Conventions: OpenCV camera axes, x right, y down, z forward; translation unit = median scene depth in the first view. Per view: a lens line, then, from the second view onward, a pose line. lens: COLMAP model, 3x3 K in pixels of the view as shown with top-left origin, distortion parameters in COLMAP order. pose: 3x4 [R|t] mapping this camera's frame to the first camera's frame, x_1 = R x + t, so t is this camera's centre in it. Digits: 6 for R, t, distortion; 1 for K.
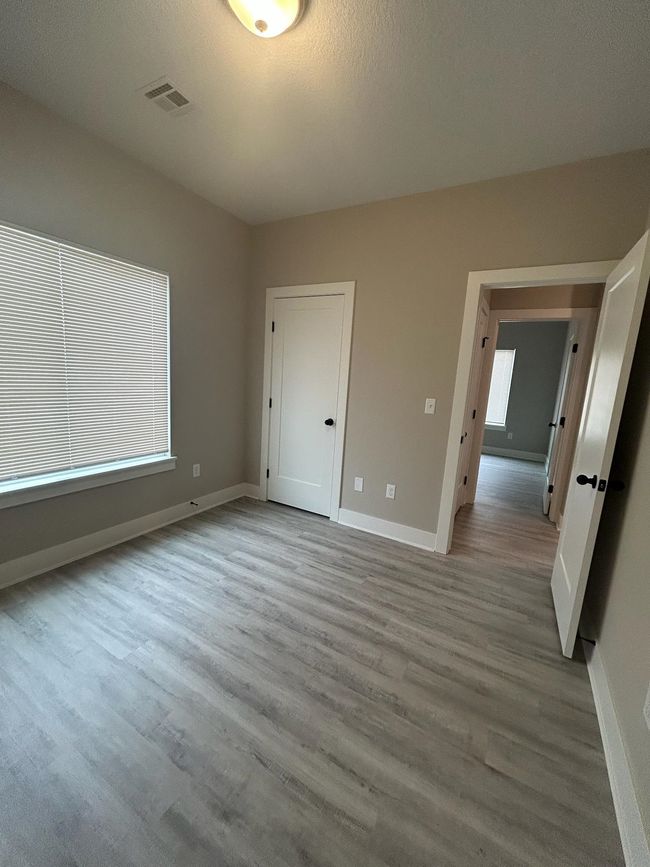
lens RADIAL K [[349.8, 0, 326.7], [0, 349.8, 430.3], [0, 0, 1]] dist [0.001387, 0.000495]
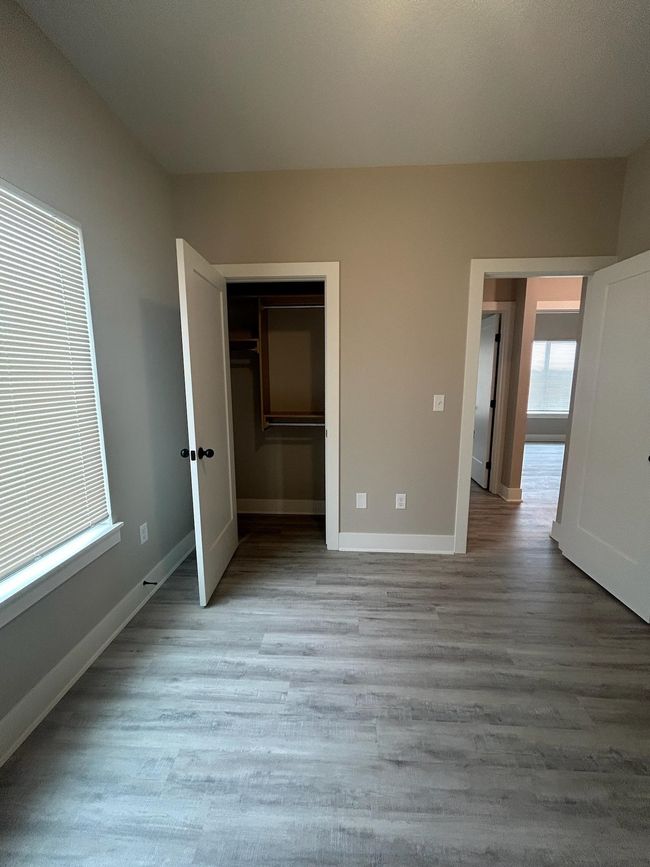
lens RADIAL K [[349.8, 0, 326.7], [0, 349.8, 430.3], [0, 0, 1]] dist [0.001387, 0.000495]
pose [[0.892081, -0.131748, 0.432244, -0.439004], [0.126387, 0.991123, 0.041251, -0.083775], [-0.433842, 0.017831, 0.900813, 0.335086]]
